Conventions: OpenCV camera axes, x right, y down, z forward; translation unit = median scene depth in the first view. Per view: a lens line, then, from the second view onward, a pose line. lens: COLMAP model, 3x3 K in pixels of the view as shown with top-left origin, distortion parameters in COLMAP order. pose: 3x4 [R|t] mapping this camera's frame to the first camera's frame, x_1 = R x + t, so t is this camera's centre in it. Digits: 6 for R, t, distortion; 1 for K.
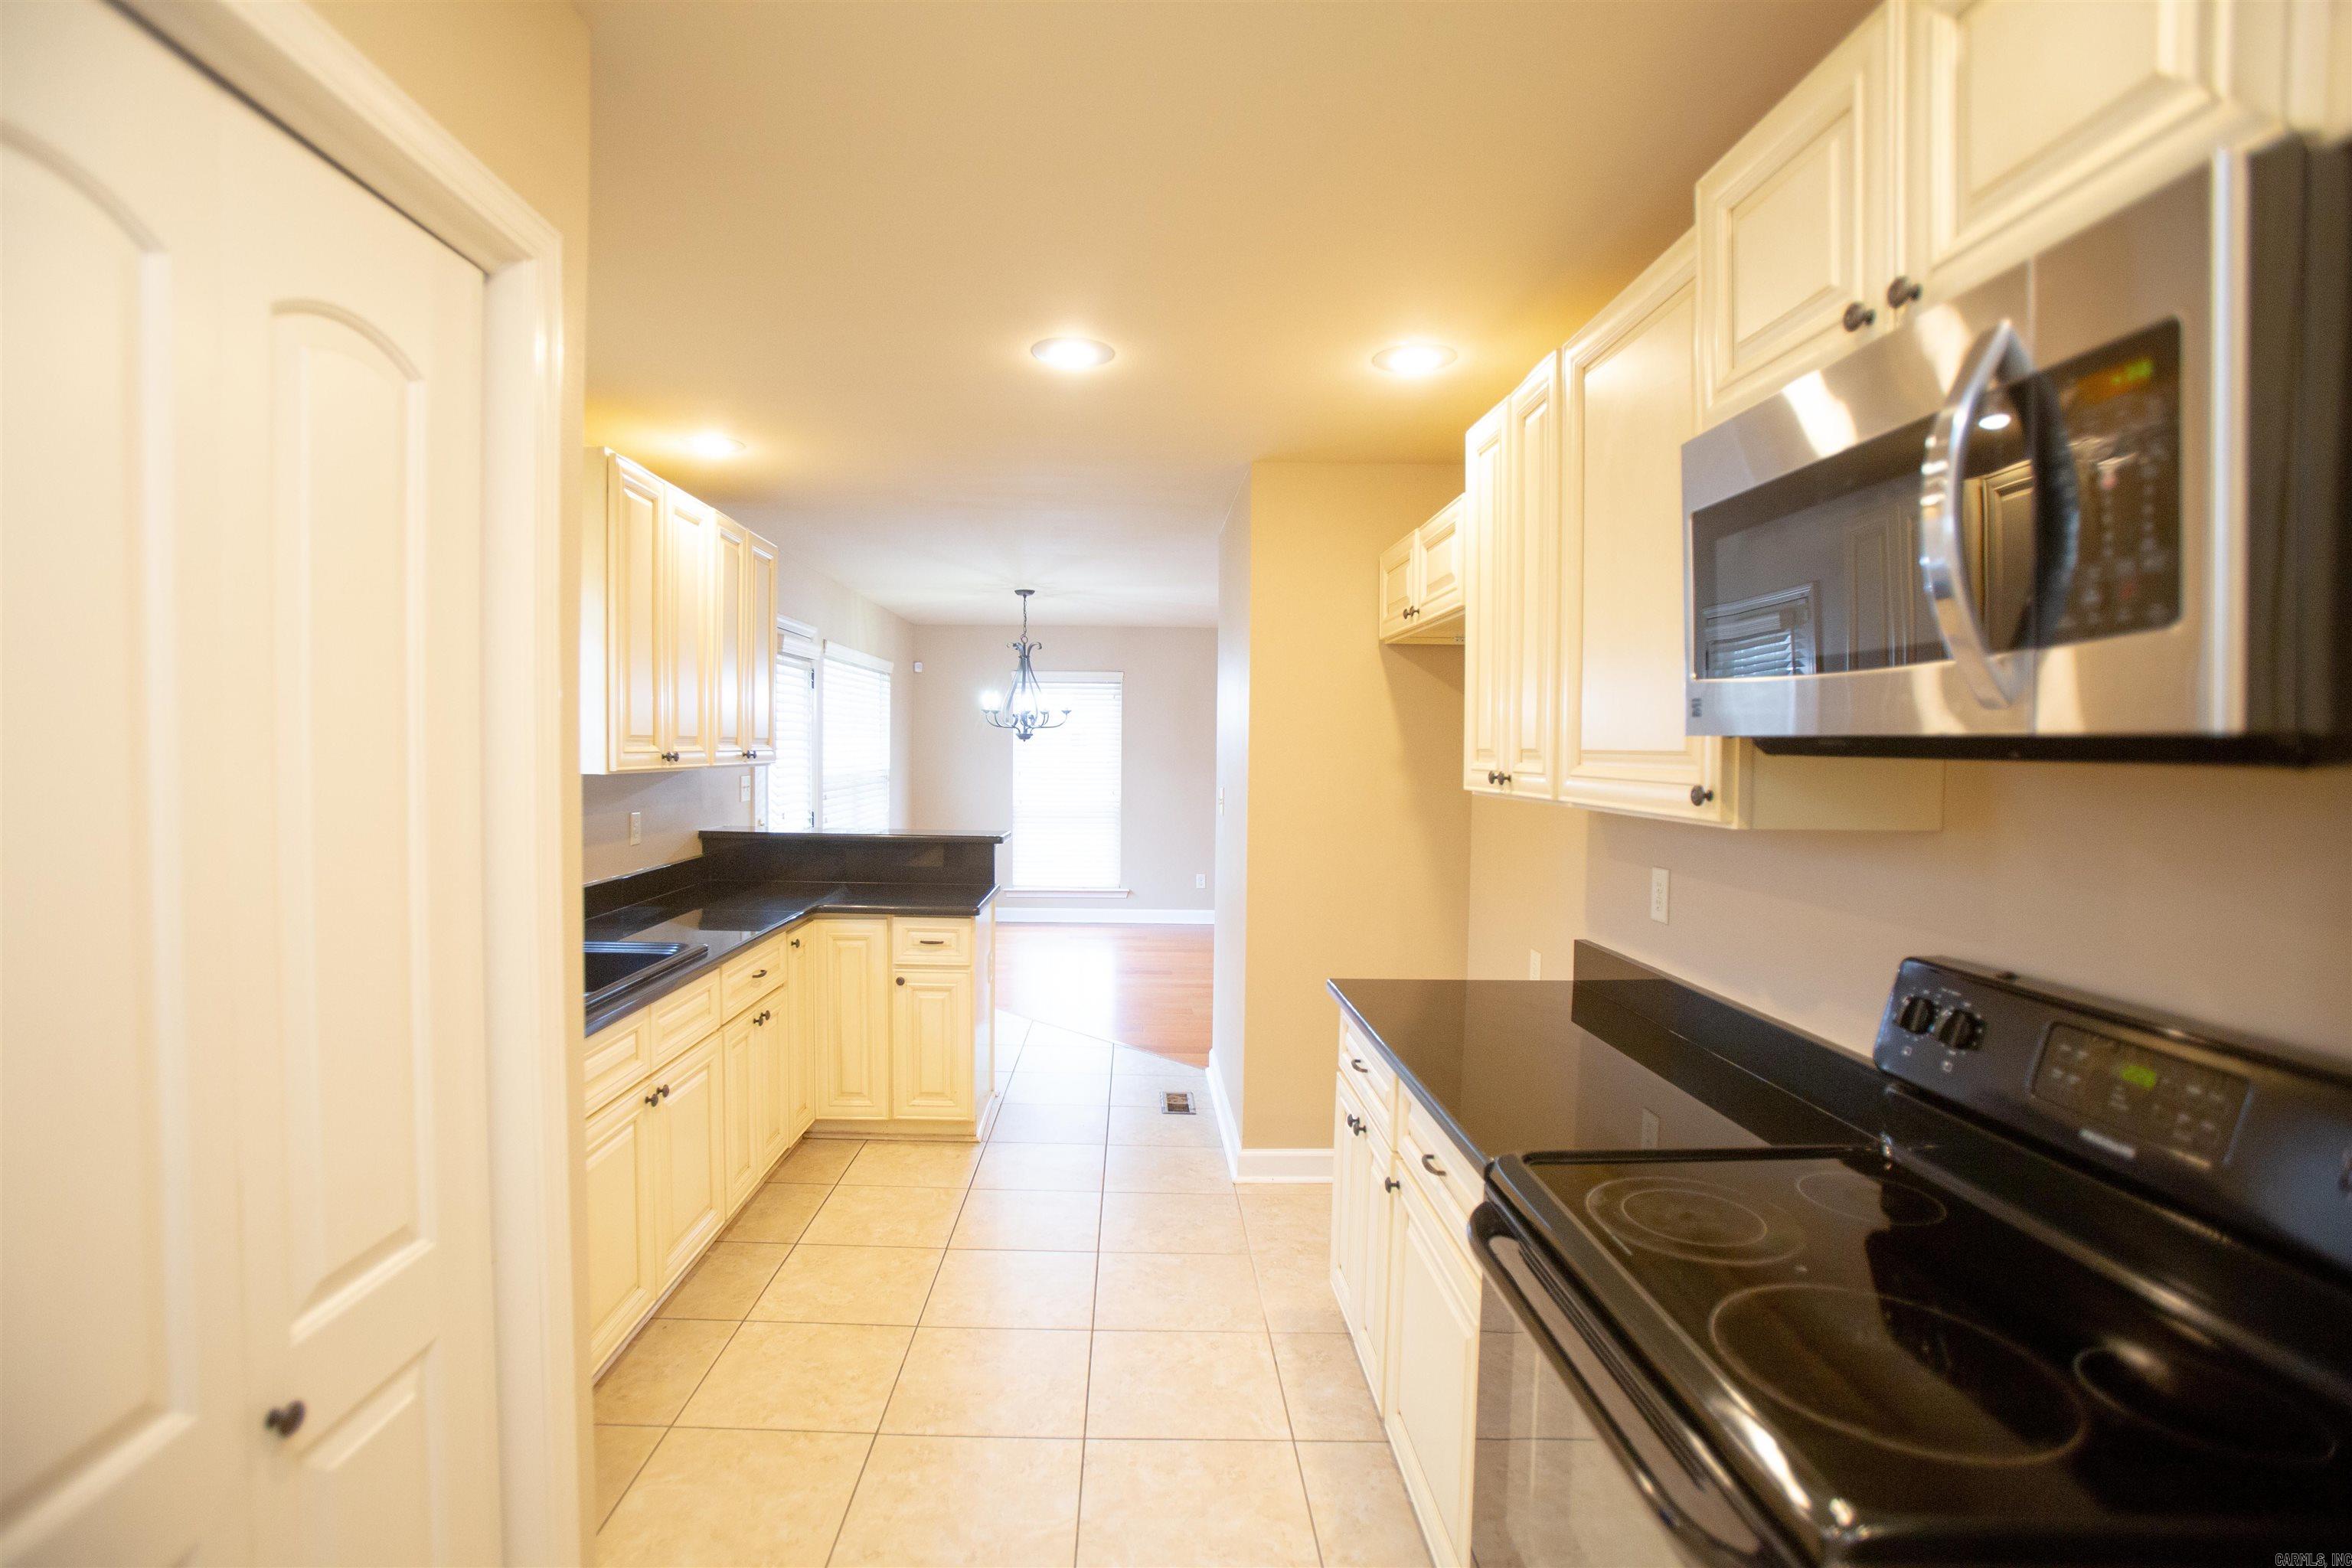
lens RADIAL K [[1114.6, 0, 1127.6], [0, 1114.6, 780.1], [0, 0, 1]] dist [-0.064280, 0.024902]
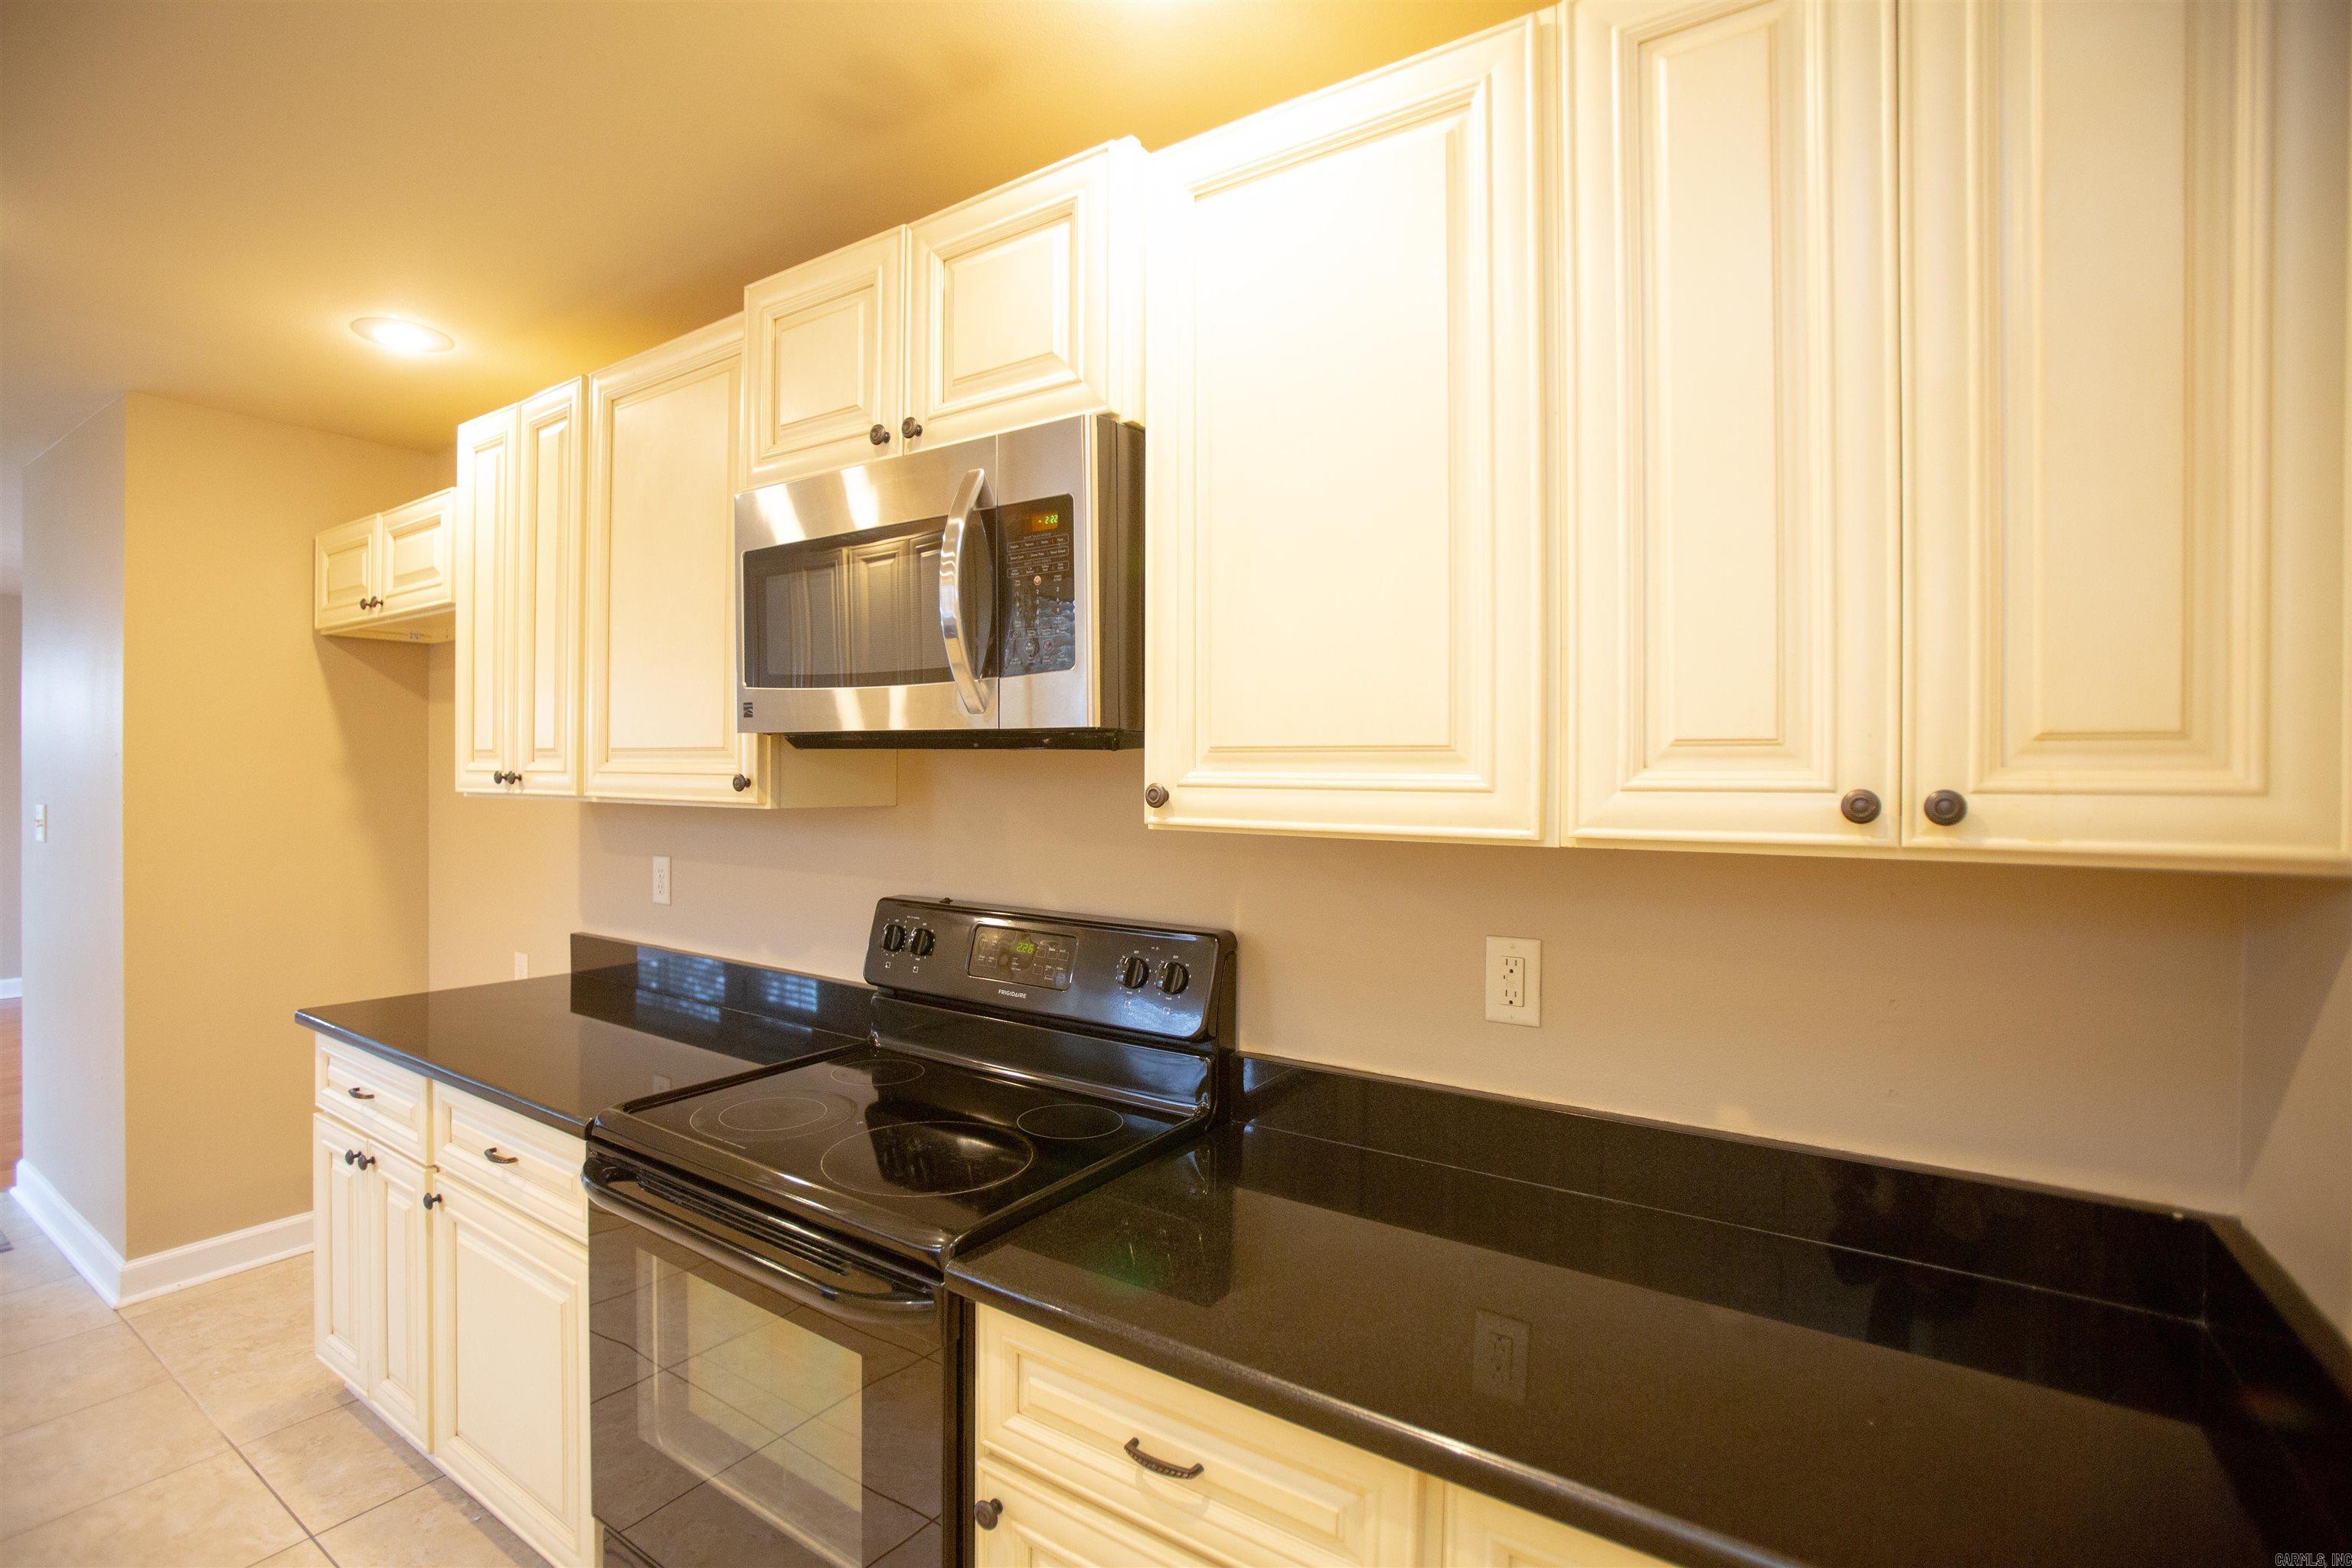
lens RADIAL K [[1114.6, 0, 1137.8], [0, 1114.6, 775.5], [0, 0, 1]] dist [-0.064280, 0.024902]
pose [[0.577090, -0.012160, 0.816590, -0.198111], [0.024631, 0.999693, -0.002520, 0.017576], [-0.816309, 0.021568, 0.577213, -0.062011]]
